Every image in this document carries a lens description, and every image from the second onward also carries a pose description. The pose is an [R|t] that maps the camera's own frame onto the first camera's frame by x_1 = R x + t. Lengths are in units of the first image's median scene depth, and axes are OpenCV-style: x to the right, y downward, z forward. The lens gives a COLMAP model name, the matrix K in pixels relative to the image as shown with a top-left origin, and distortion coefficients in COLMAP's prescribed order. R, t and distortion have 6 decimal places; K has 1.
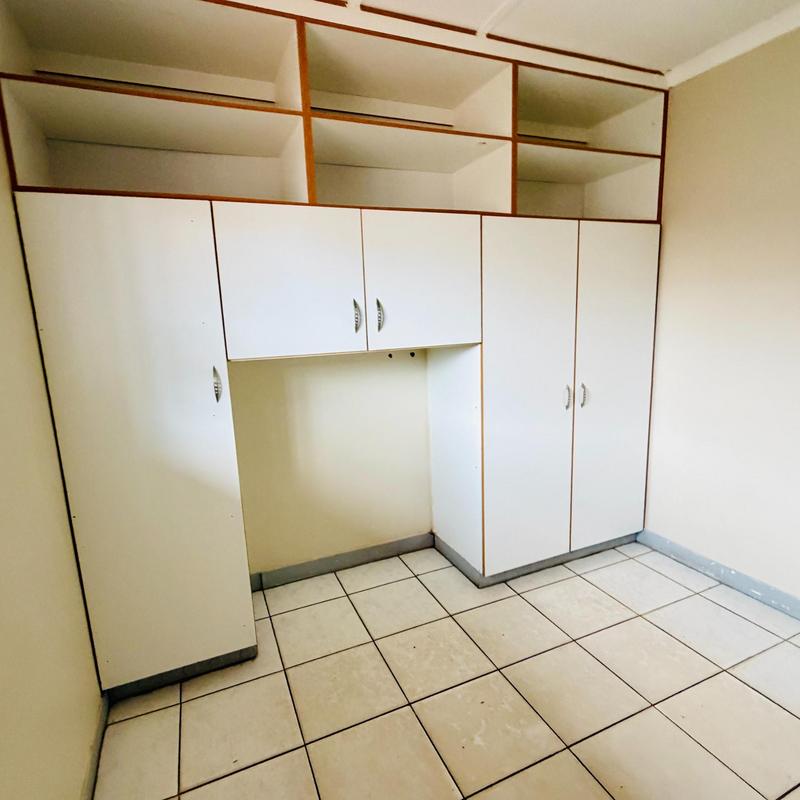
lens RADIAL K [[483.9, 0, 401.4], [0, 483.9, 399.9], [0, 0, 1]] dist [0.002776, -0.002222]
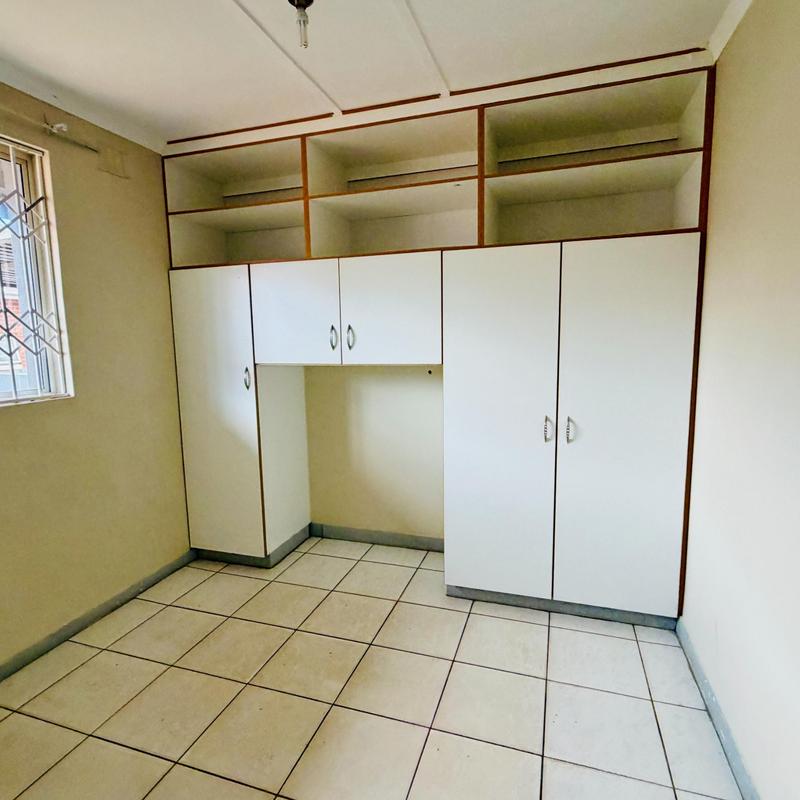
lens RADIAL K [[483.9, 0, 402.1], [0, 483.9, 400.4], [0, 0, 1]] dist [0.002776, -0.002222]
pose [[0.743168, 0.109747, -0.660043, 0.835340], [-0.132316, 0.991081, 0.015810, -0.042463], [0.655891, 0.075585, 0.751062, 0.120028]]
